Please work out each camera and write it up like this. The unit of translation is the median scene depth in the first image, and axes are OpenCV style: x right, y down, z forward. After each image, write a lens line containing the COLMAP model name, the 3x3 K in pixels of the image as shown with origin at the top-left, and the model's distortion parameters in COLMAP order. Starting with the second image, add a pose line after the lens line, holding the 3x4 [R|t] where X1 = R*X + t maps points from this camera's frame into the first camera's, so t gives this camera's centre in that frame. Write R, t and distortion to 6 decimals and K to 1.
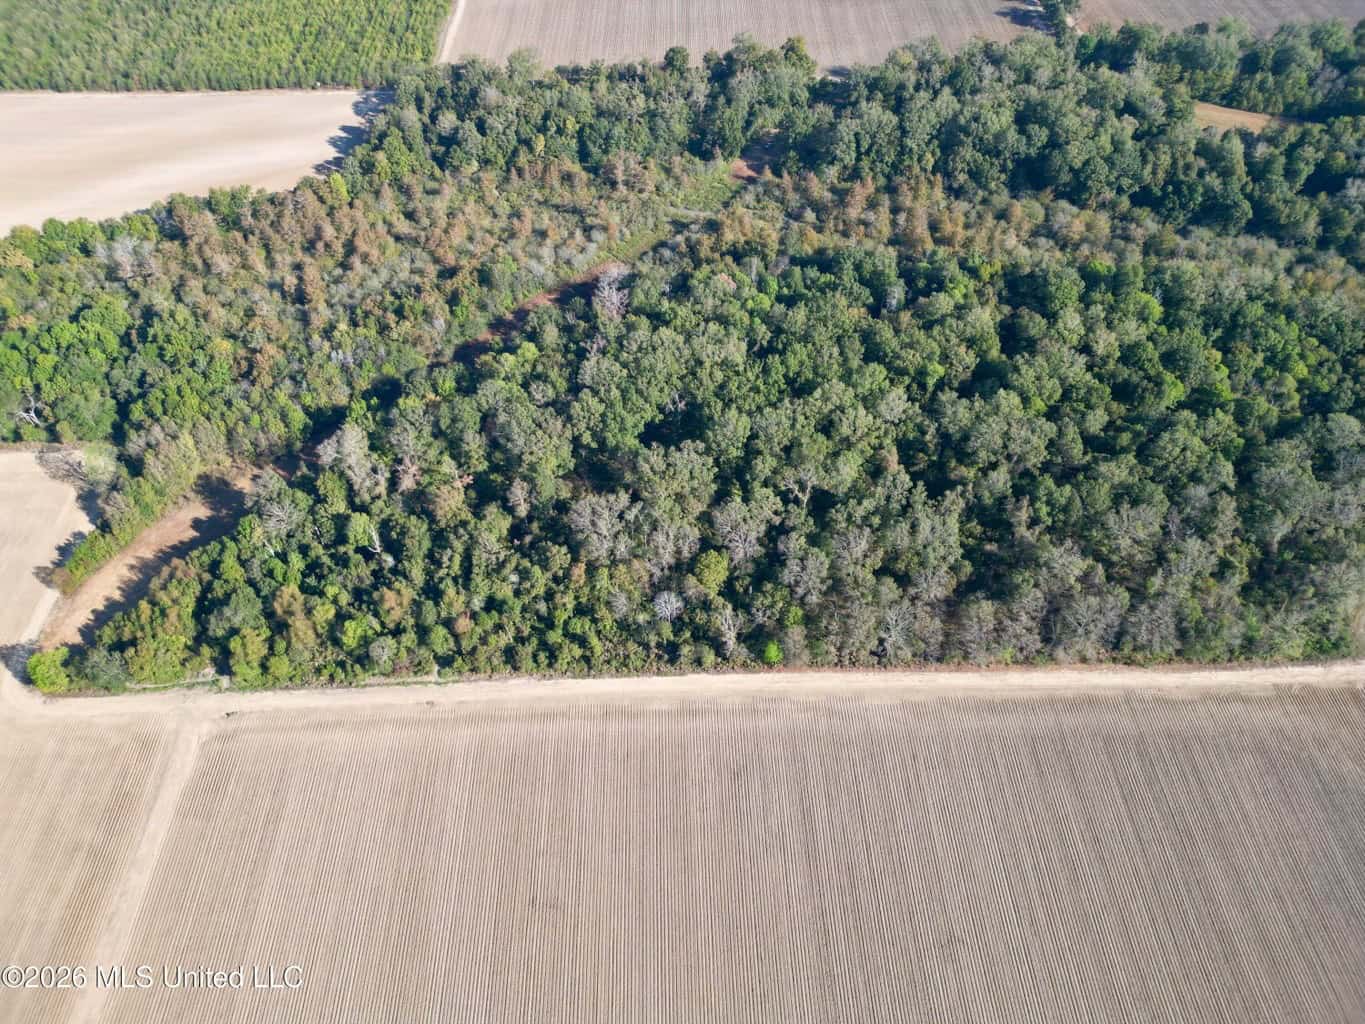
lens RADIAL K [[980.4, 0, 682.5], [0, 980.4, 512.0], [0, 0, 1]] dist [0.076882, -0.075198]
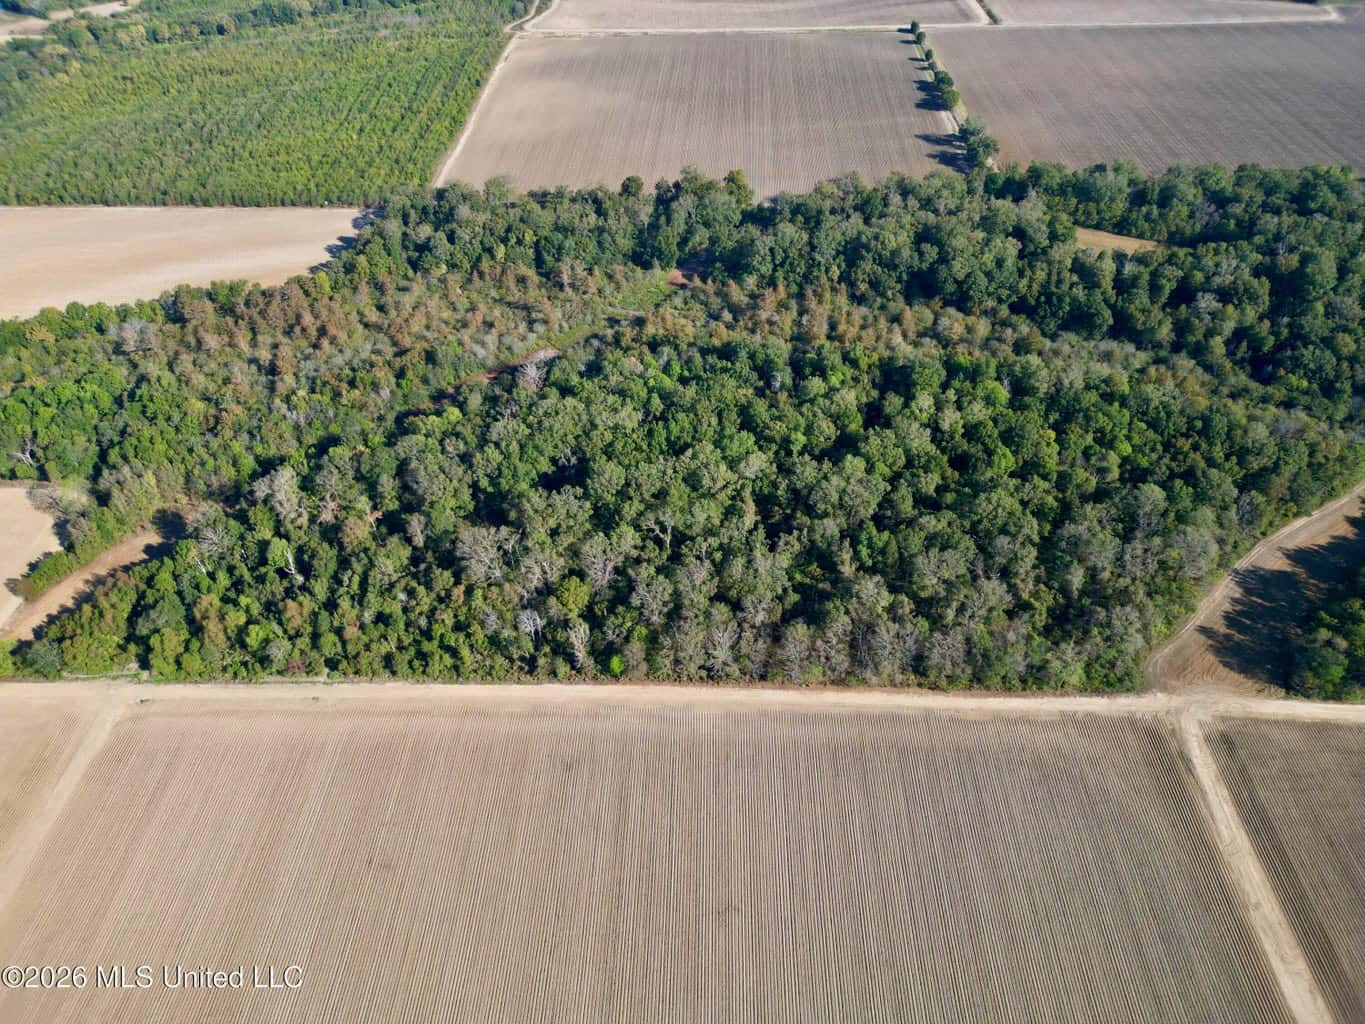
lens RADIAL K [[980.4, 0, 682.5], [0, 980.4, 512.0], [0, 0, 1]] dist [0.076882, -0.075198]
pose [[0.998248, 0.031426, -0.050135, 0.178565], [-0.037637, 0.991034, -0.128195, 0.089600], [0.045657, 0.129858, 0.990481, -0.118501]]
